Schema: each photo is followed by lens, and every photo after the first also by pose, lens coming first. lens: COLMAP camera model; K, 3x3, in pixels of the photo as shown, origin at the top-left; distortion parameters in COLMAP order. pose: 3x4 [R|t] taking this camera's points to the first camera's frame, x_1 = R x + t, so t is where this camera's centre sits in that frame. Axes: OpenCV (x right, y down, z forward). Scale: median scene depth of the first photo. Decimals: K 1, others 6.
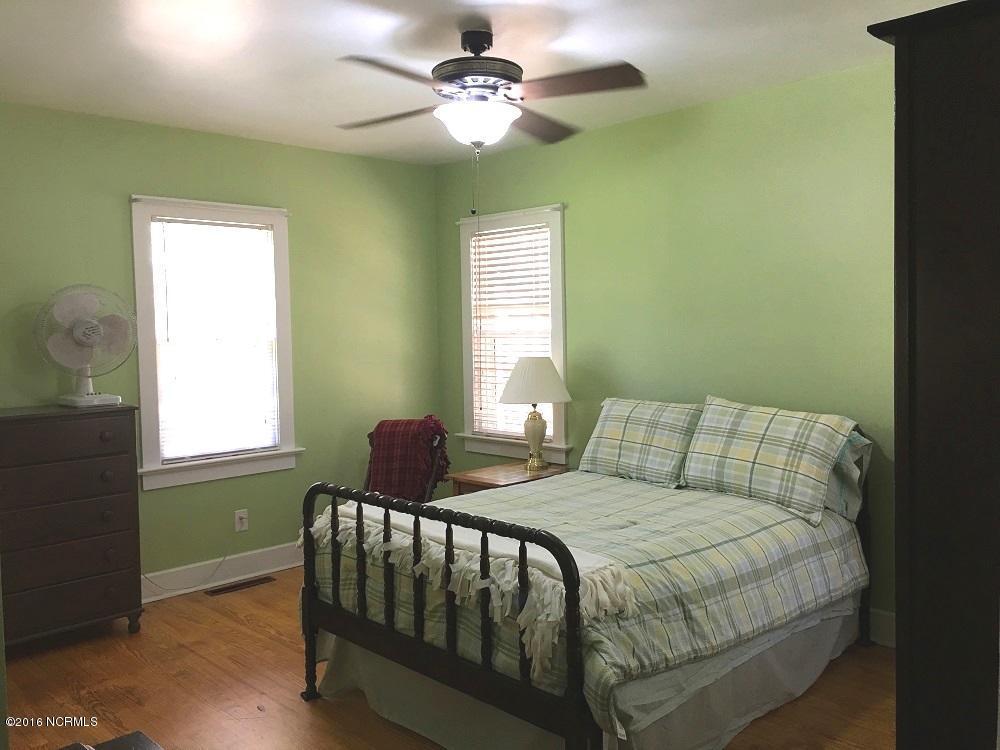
lens RADIAL K [[846.9, 0, 496.5], [0, 846.9, 365.1], [0, 0, 1]] dist [0.068206, -0.069390]
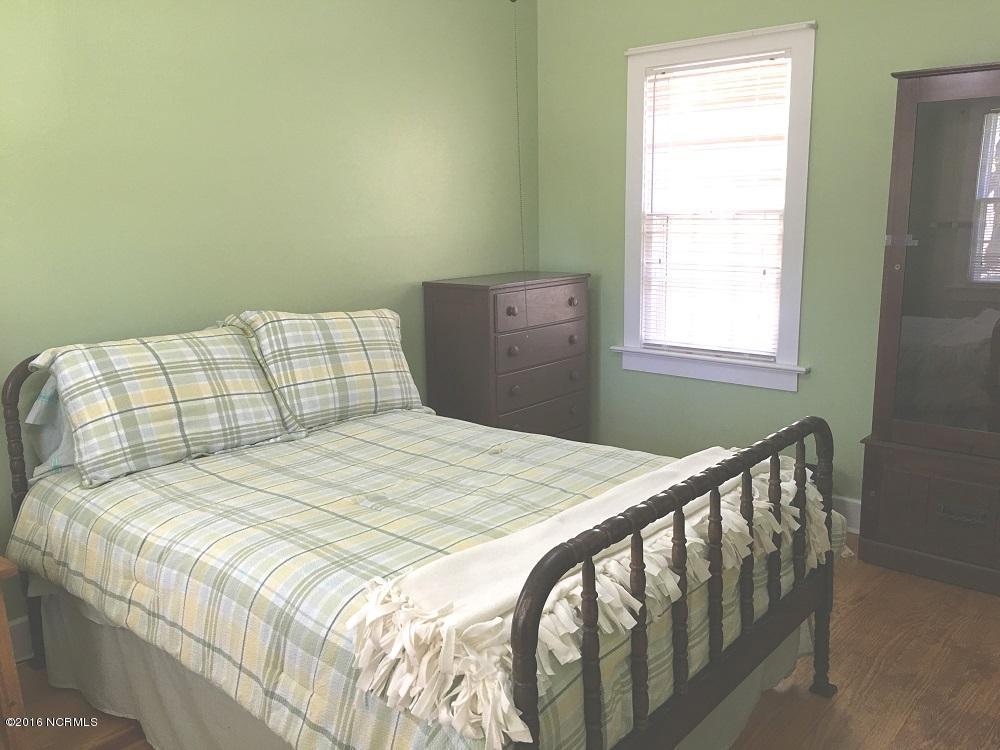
lens RADIAL K [[846.9, 0, 496.5], [0, 846.9, 365.1], [0, 0, 1]] dist [0.068206, -0.069390]
pose [[-0.080927, -0.176265, 0.981010, -0.475885], [0.070763, 0.980739, 0.182054, -0.030894], [-0.994205, 0.084152, -0.066896, 0.858278]]
